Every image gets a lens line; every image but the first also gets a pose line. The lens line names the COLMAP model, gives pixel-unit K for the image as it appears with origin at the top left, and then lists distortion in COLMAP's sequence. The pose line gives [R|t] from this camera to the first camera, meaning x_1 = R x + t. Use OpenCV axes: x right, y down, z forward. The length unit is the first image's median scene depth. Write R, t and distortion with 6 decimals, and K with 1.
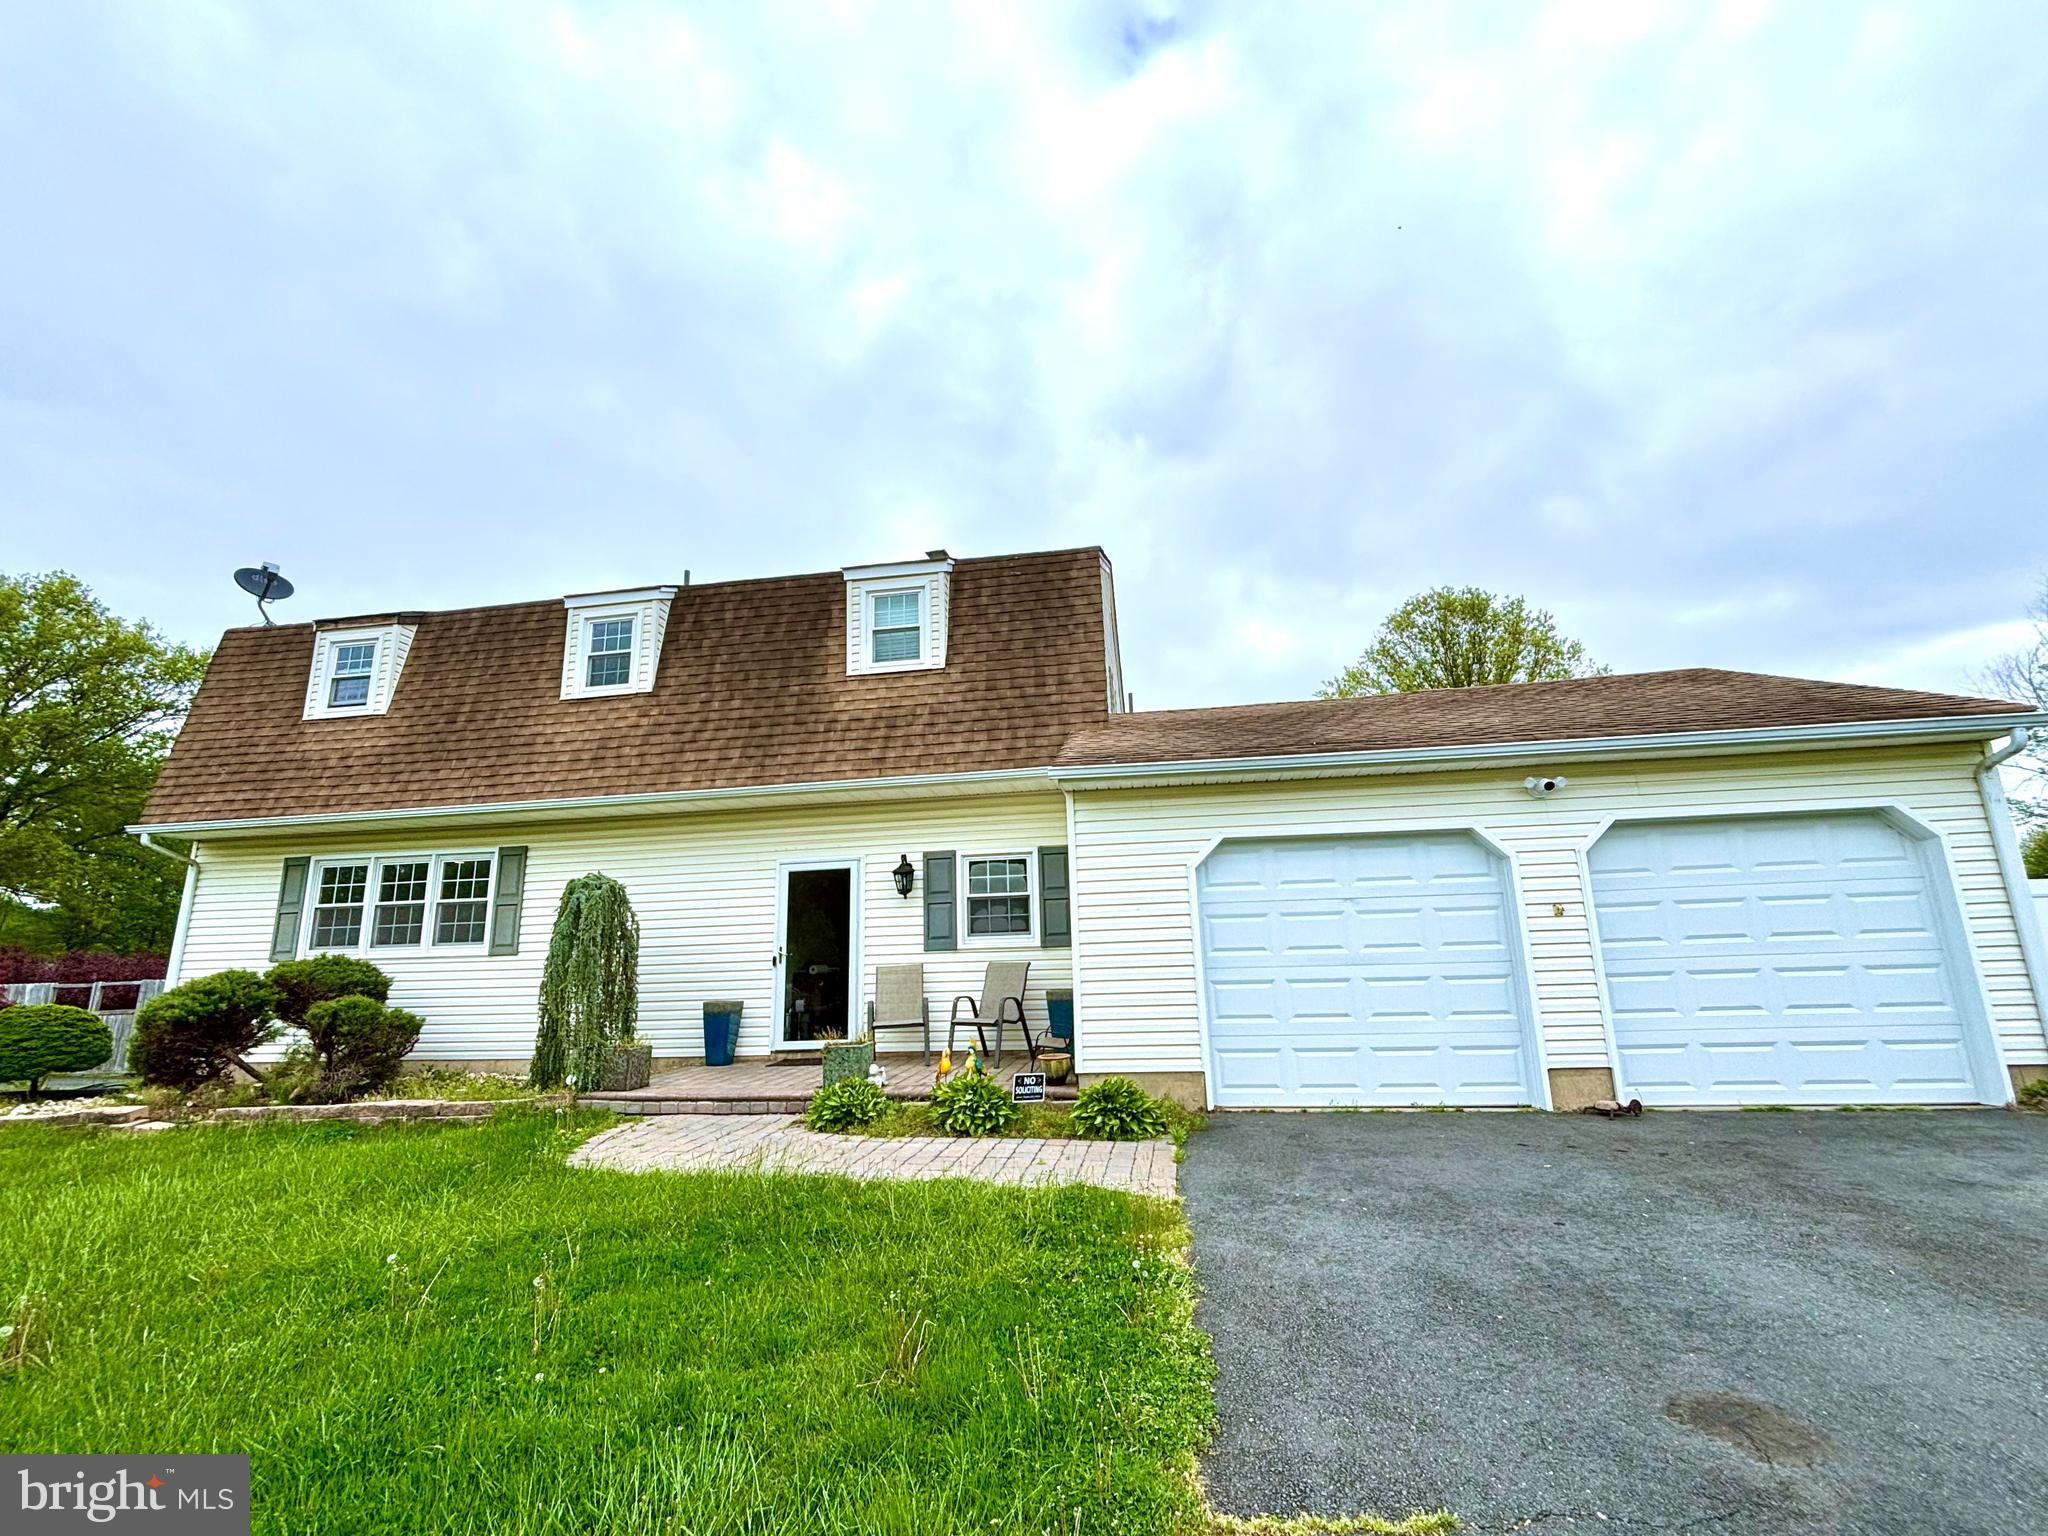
lens RADIAL K [[882.1, 0, 1016.6], [0, 882.1, 769.6], [0, 0, 1]] dist [0.005512, -0.001150]
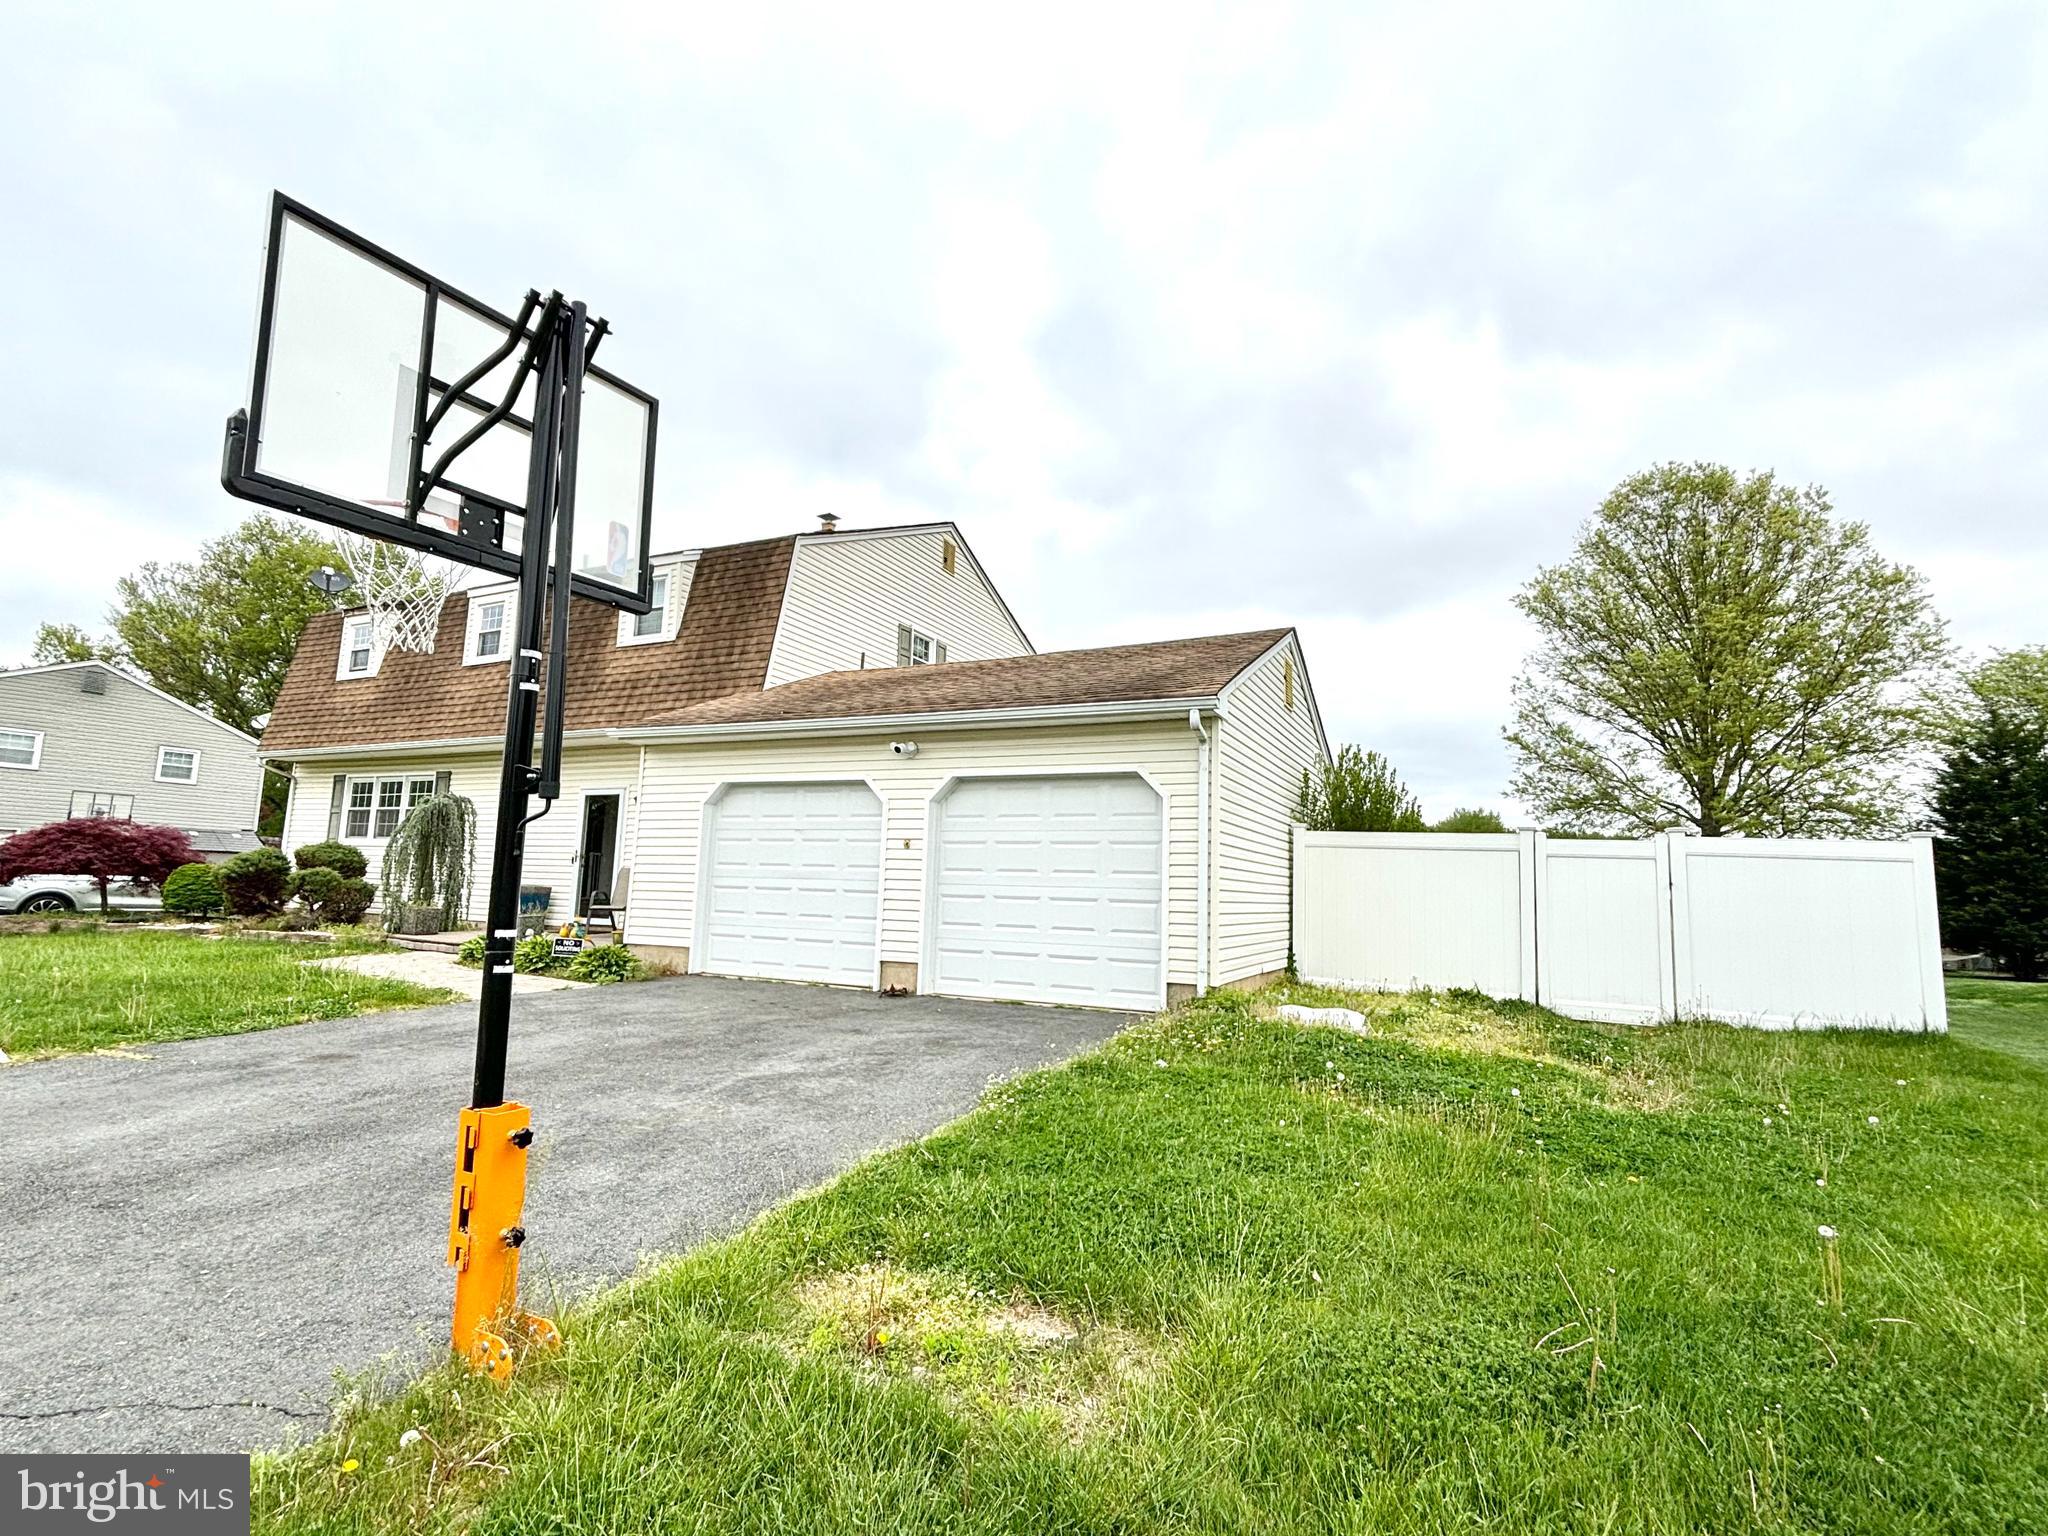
lens RADIAL K [[960.2, 0, 1026.3], [0, 960.2, 778.0], [0, 0, 1]] dist [-0.002930, -0.000887]
pose [[0.955477, 0.023402, -0.294136, 0.826098], [0.007241, 0.994690, 0.102663, -0.056763], [0.294976, -0.100222, 0.950234, -0.192906]]
